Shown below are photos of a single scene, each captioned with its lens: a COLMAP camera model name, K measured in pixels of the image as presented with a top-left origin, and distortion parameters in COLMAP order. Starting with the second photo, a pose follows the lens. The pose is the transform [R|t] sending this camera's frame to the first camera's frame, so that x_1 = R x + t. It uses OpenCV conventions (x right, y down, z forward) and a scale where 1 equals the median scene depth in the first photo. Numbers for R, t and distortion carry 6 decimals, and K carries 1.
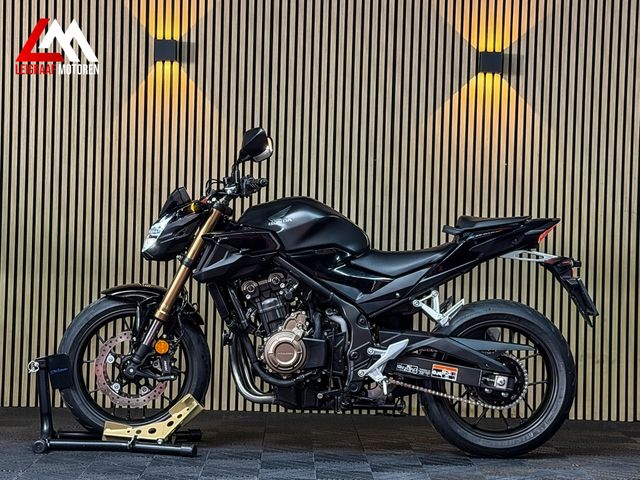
lens RADIAL K [[1416.9, 0, 320.0], [0, 1416.9, 240.0], [0, 0, 1]] dist [0.112157, 0.058244]
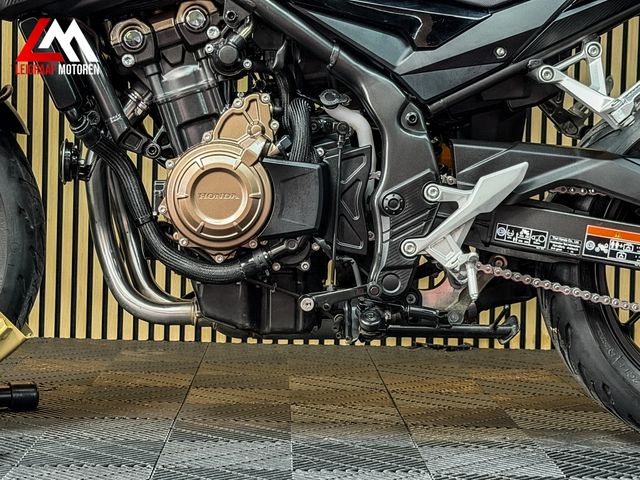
lens RADIAL K [[1416.9, 0, 320.0], [0, 1416.9, 240.0], [0, 0, 1]] dist [0.112157, 0.058244]
pose [[0.999953, -0.003761, 0.008892, 0.000150], [0.003305, 0.998708, 0.050708, 0.070504], [-0.009072, -0.050676, 0.998674, 0.592272]]
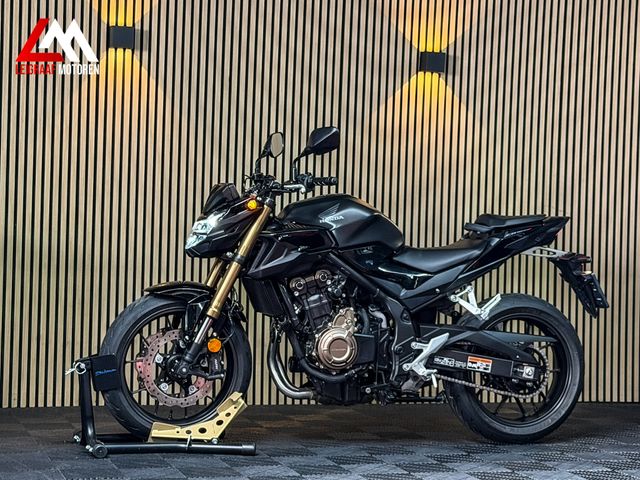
lens RADIAL K [[1416.9, 0, 320.0], [0, 1416.9, 240.0], [0, 0, 1]] dist [0.112157, 0.058244]
pose [[0.958631, 0.001029, 0.284649, -0.319164], [-0.005753, 0.999859, 0.015763, -0.013782], [-0.284592, -0.016748, 0.958502, 0.034183]]
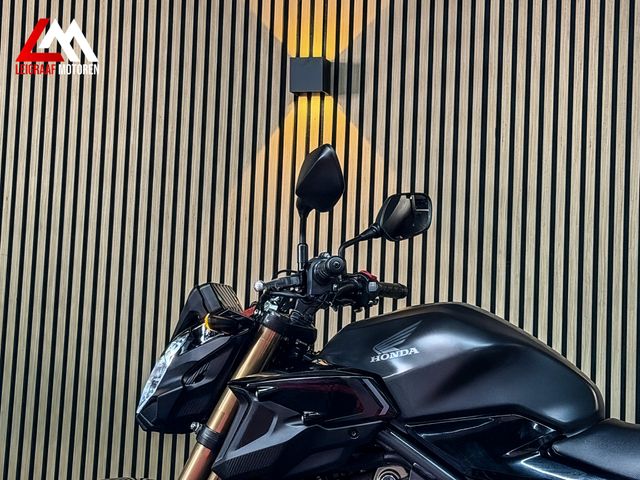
lens RADIAL K [[1416.9, 0, 320.0], [0, 1416.9, 240.0], [0, 0, 1]] dist [0.112157, 0.058244]
pose [[0.962562, -0.010306, -0.270866, 0.073617], [-0.018428, 0.994477, -0.103324, -0.001945], [0.270435, 0.104447, 0.957056, 0.537974]]
